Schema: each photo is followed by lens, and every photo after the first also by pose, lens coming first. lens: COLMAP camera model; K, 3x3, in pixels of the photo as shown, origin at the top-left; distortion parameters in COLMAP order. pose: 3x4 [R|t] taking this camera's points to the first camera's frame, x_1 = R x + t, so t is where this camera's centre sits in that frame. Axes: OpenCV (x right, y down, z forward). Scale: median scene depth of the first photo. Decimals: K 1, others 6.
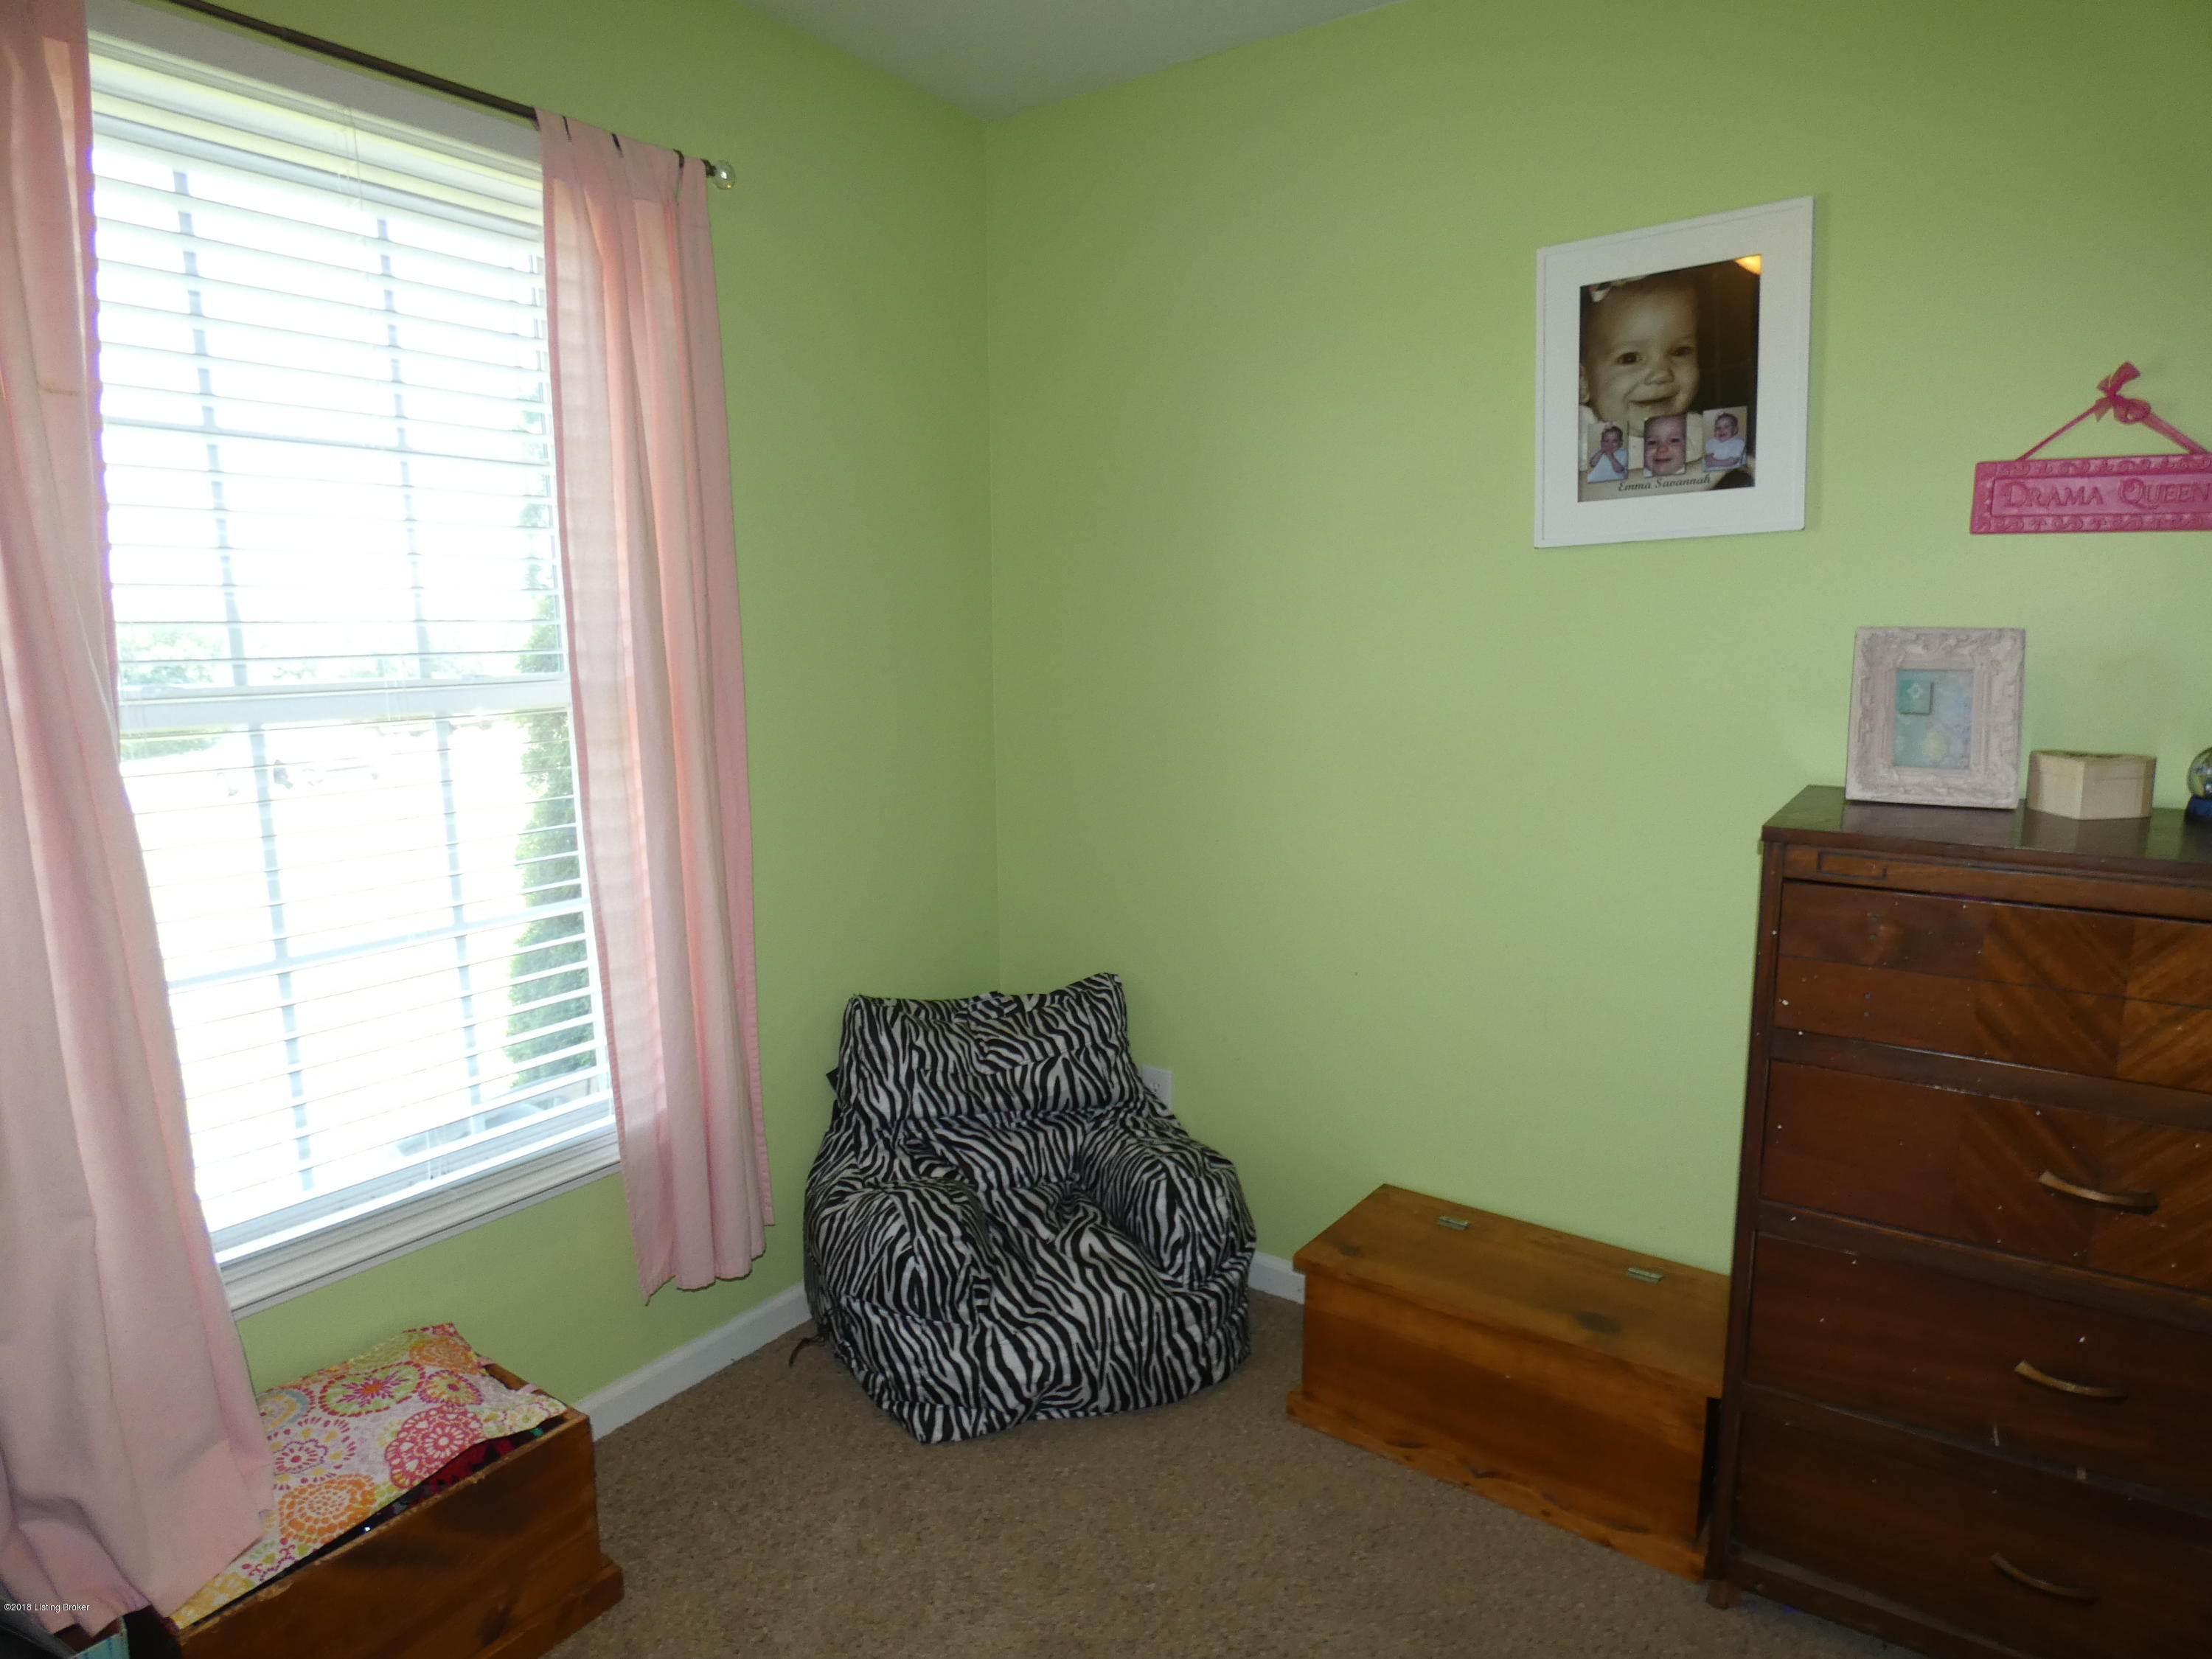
lens RADIAL K [[1297.5, 0, 1106.0], [0, 1297.5, 829.5], [0, 0, 1]] dist [0.002944, 0.000114]
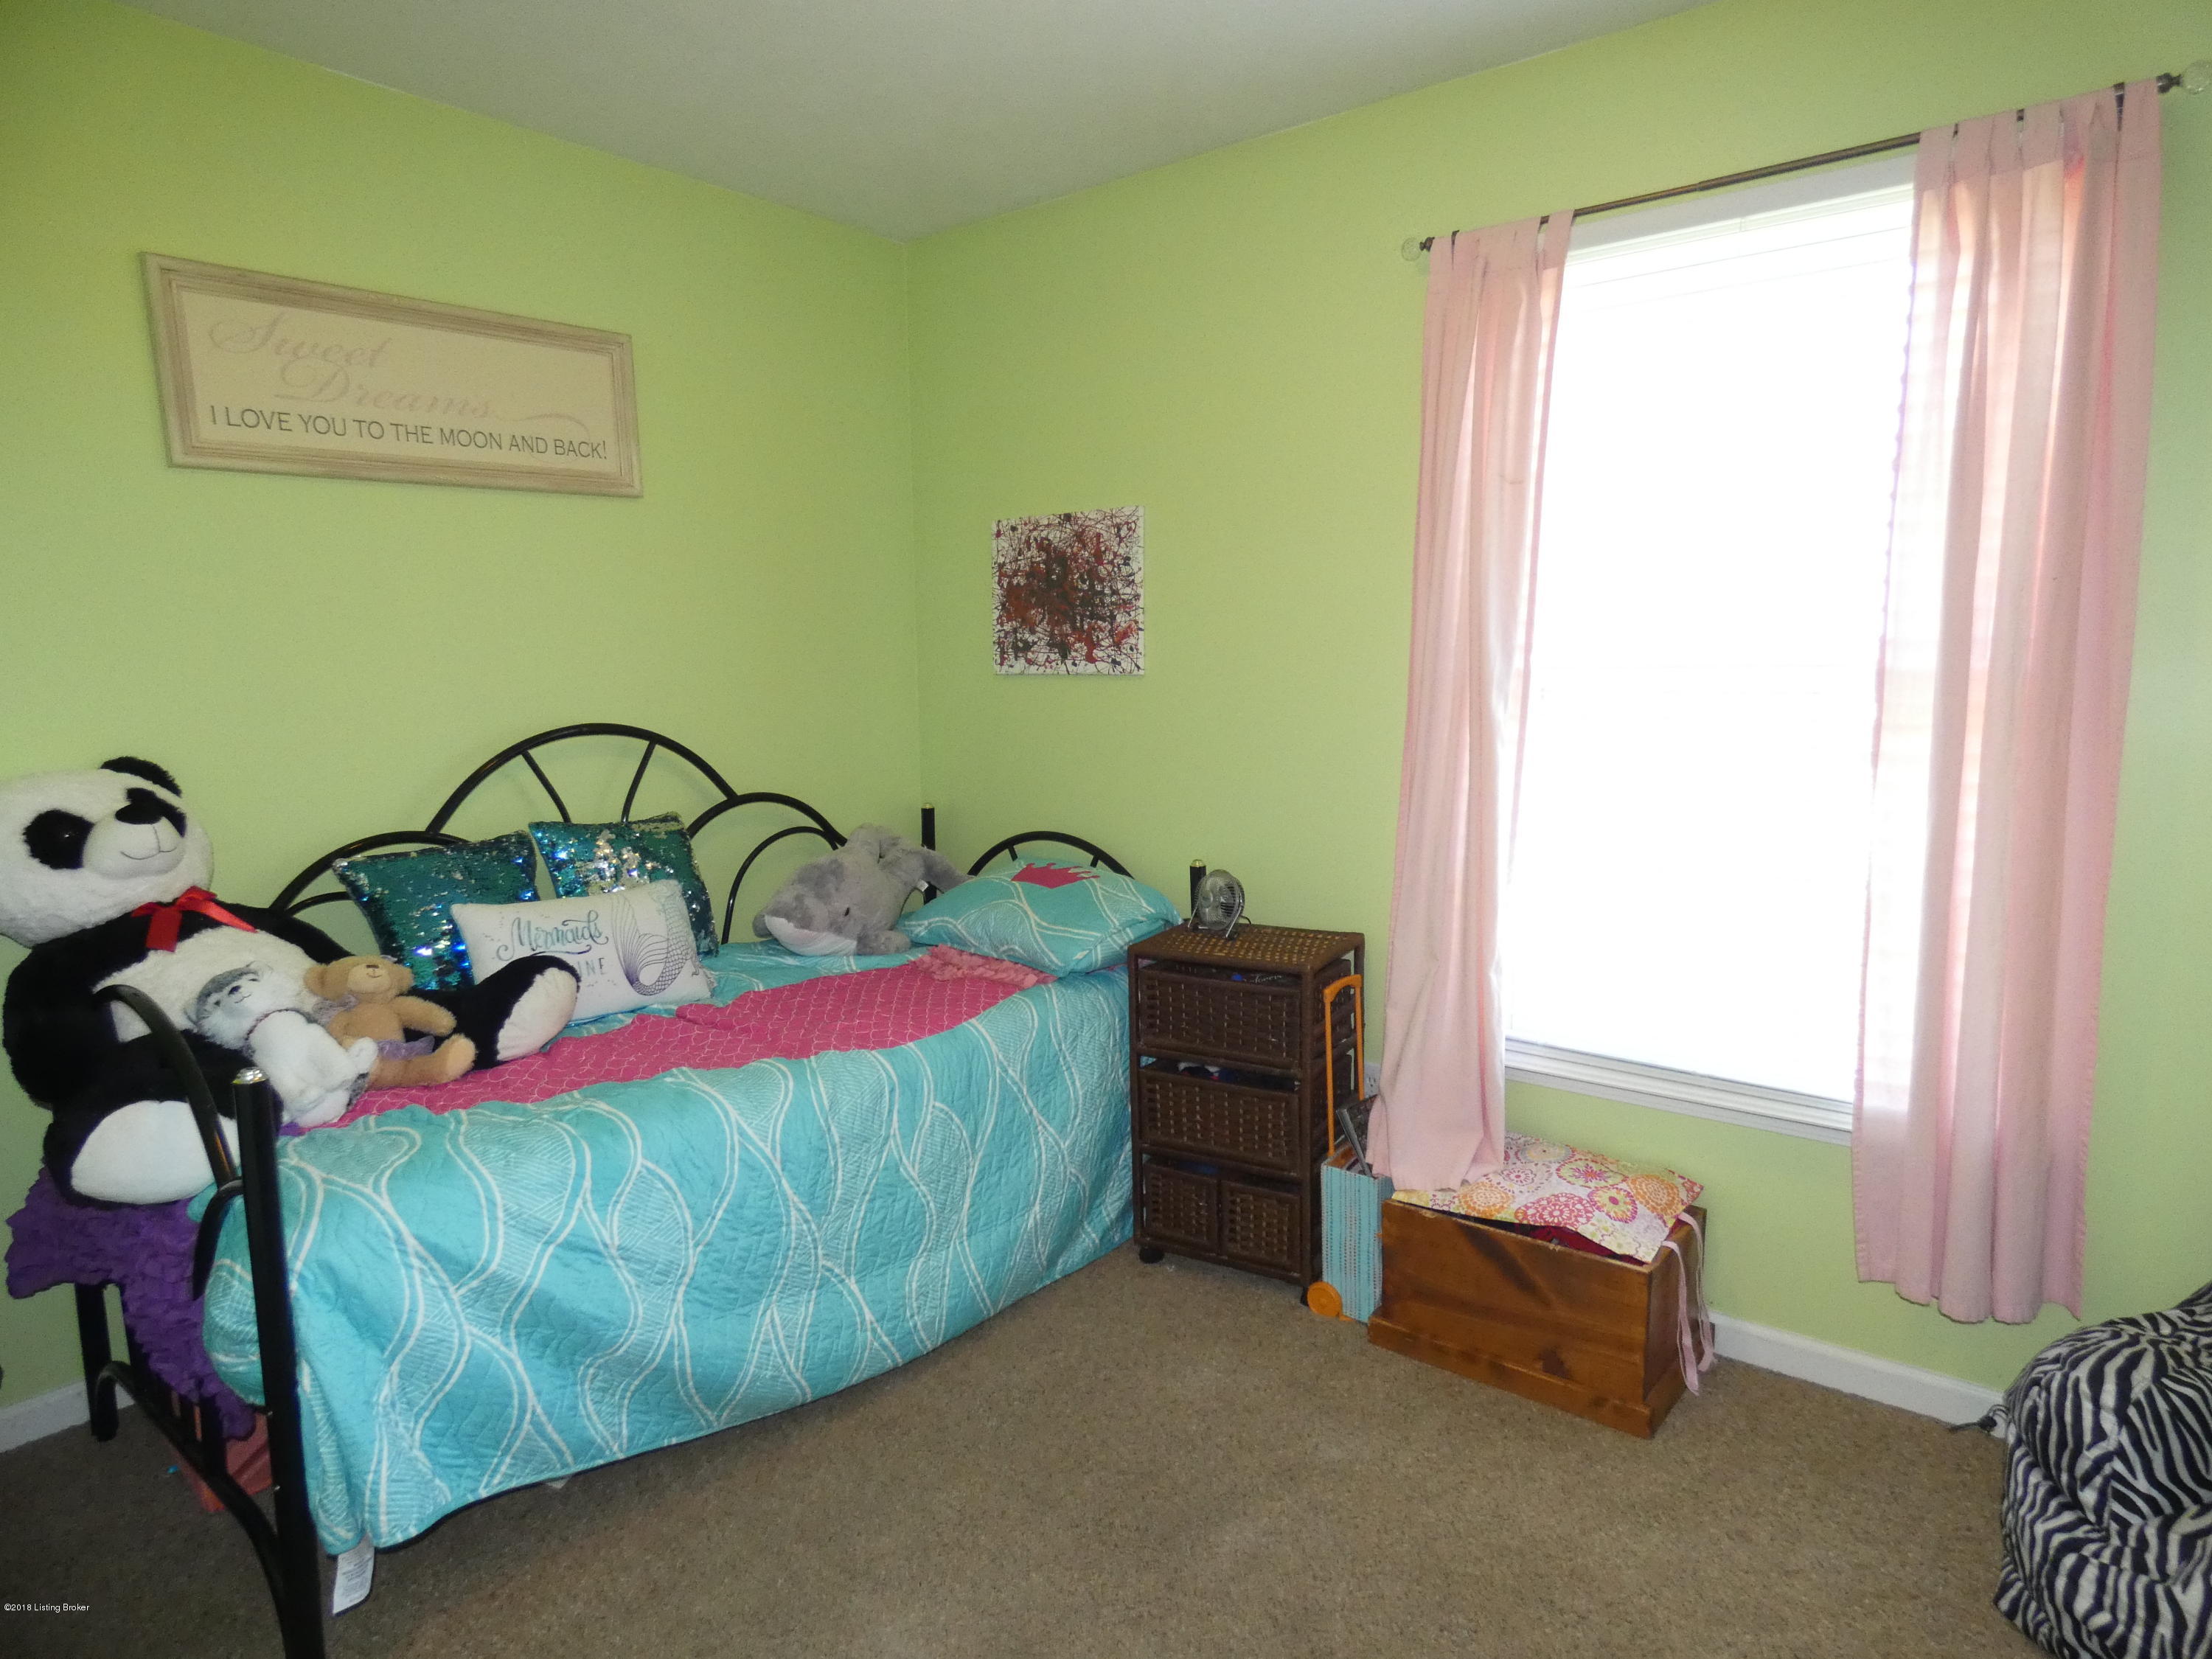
lens RADIAL K [[1297.5, 0, 1106.0], [0, 1297.5, 829.5], [0, 0, 1]] dist [0.002944, 0.000114]
pose [[-0.040306, 0.154959, -0.987098, 0.696413], [-0.138468, 0.977503, 0.159106, -0.070341], [0.989546, 0.143094, -0.017943, 0.423444]]
